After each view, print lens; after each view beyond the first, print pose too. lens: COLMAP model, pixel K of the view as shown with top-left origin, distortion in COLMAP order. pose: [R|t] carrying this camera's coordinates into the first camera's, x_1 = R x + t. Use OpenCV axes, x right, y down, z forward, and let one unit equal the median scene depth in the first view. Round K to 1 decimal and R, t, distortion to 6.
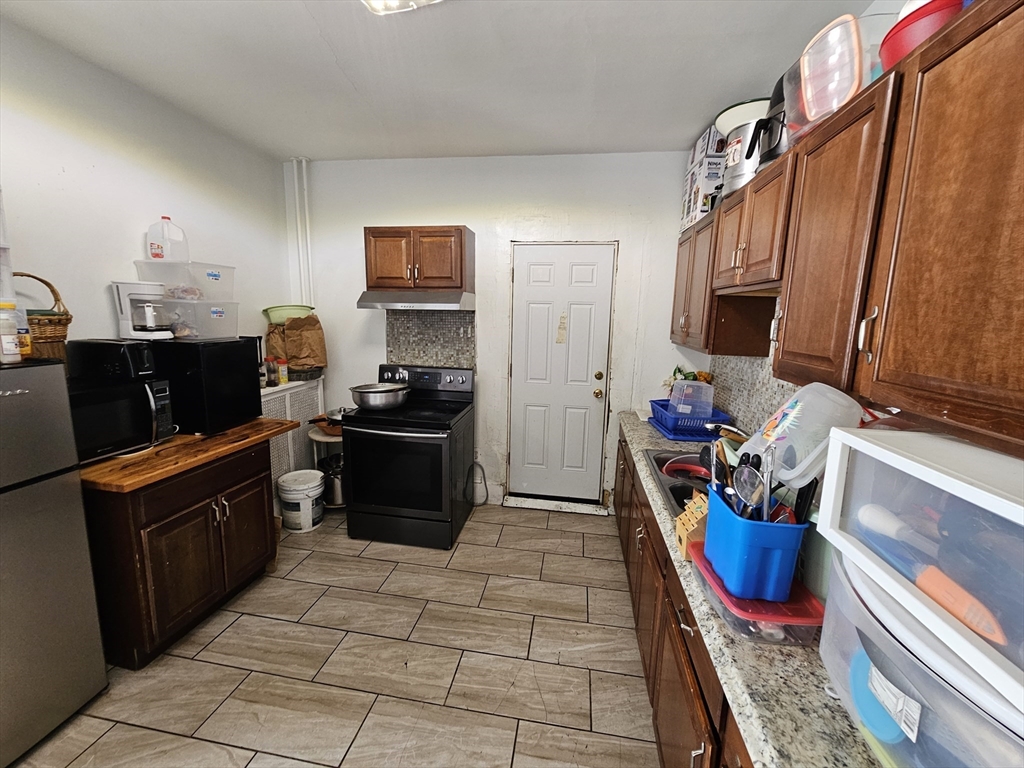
lens RADIAL K [[419.5, 0, 510.9], [0, 419.5, 386.2], [0, 0, 1]] dist [-0.003563, 0.001082]
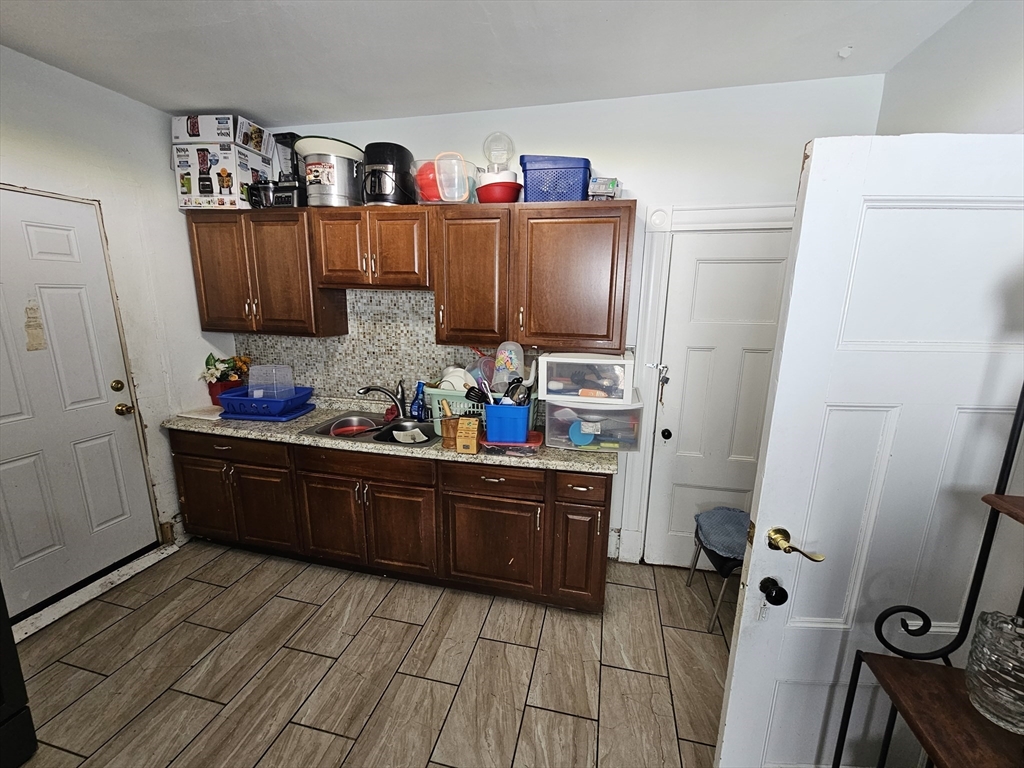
lens RADIAL K [[419.5, 0, 512.9], [0, 419.5, 383.6], [0, 0, 1]] dist [-0.003563, 0.001082]
pose [[0.075021, -0.226095, 0.971212, -0.584856], [0.150173, 0.965411, 0.213145, -0.104961], [-0.985809, 0.129859, 0.106379, 0.305090]]
